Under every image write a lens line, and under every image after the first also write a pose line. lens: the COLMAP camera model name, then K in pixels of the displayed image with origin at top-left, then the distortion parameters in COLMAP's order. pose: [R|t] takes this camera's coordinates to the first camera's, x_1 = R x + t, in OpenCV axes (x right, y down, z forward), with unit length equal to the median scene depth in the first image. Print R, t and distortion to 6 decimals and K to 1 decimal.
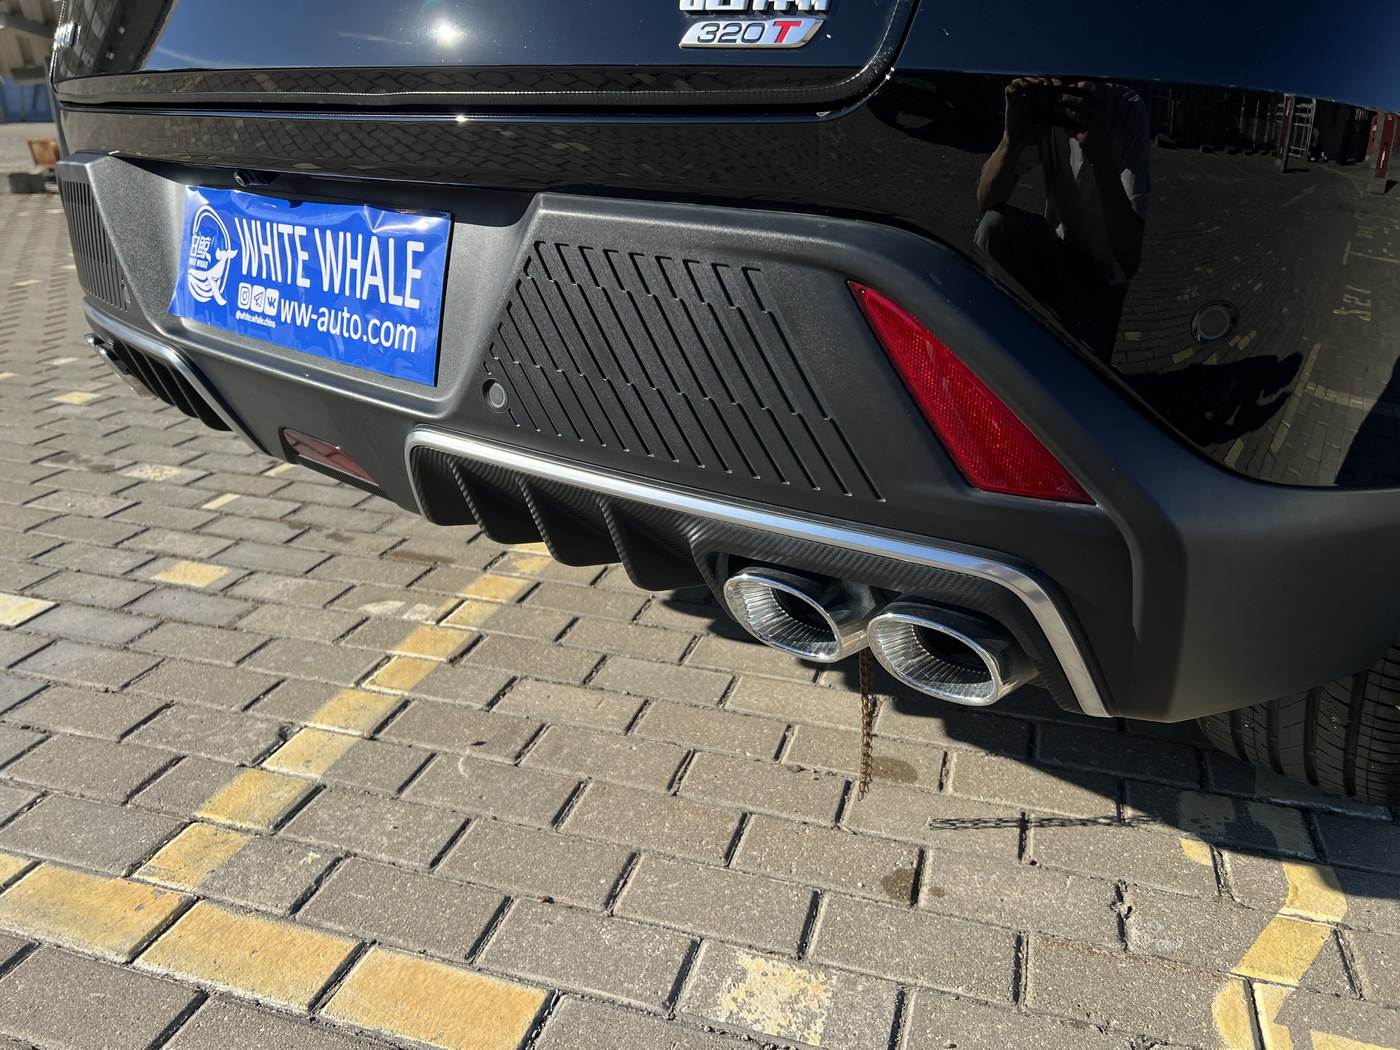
lens RADIAL K [[1043.3, 0, 701.3], [0, 1043.3, 520.0], [0, 0, 1]] dist [0.041860, -0.048123]
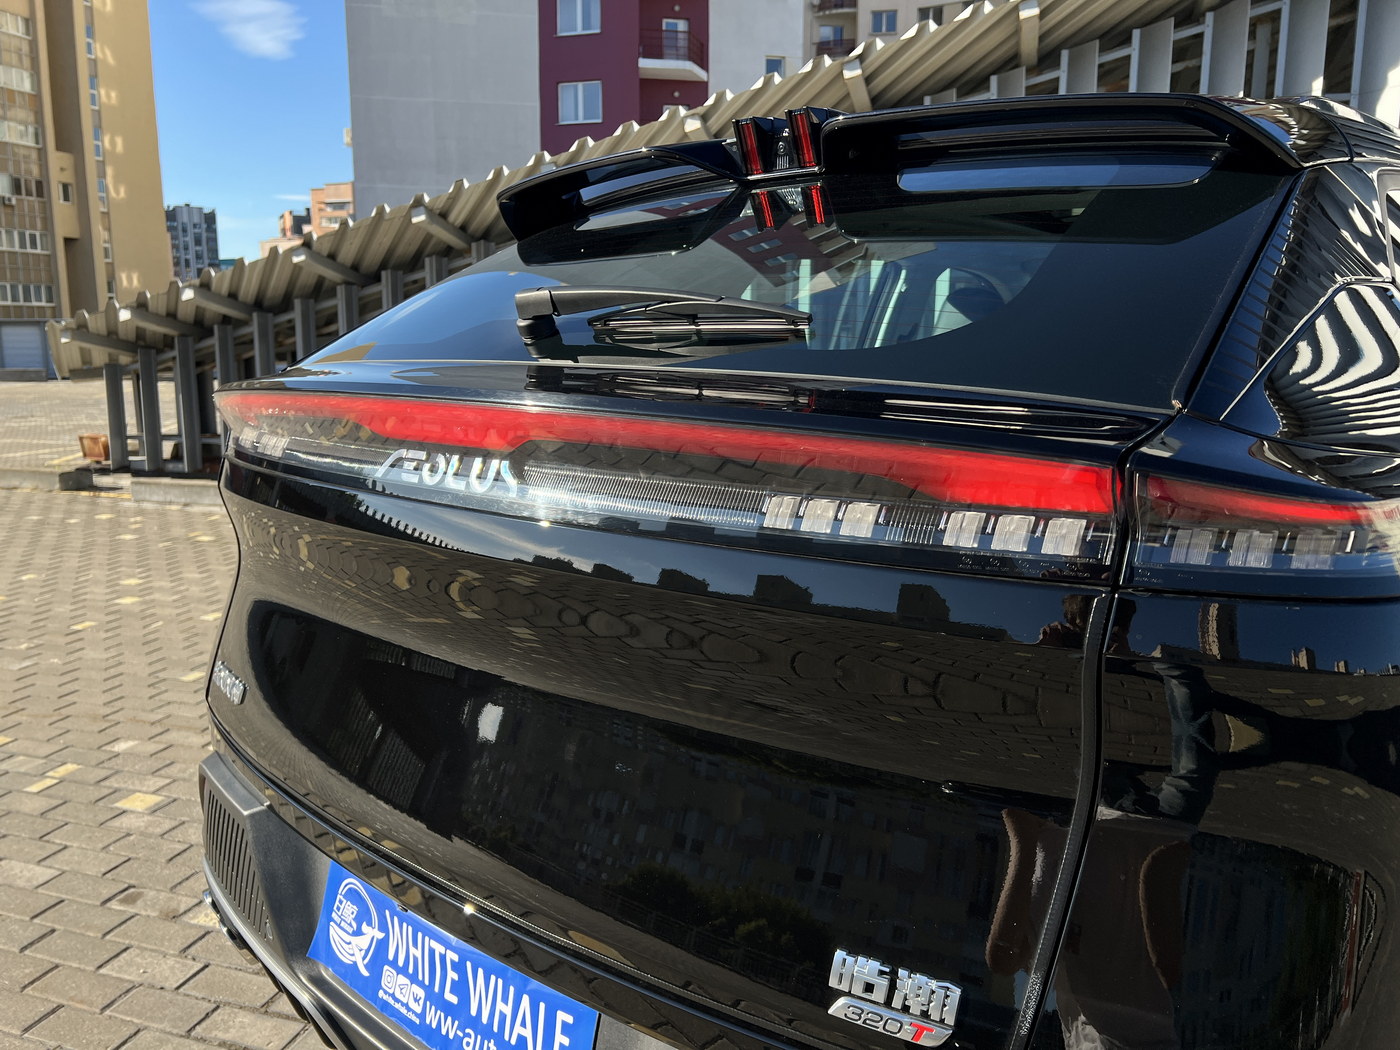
lens RADIAL K [[1044.4, 0, 695.5], [0, 1044.4, 510.3], [0, 0, 1]] dist [0.006679, -0.000663]
pose [[0.999991, -0.004261, 0.000561, -0.096081], [0.004284, 0.978105, -0.208067, -0.424231], [0.000338, 0.208068, 0.978114, -0.176987]]
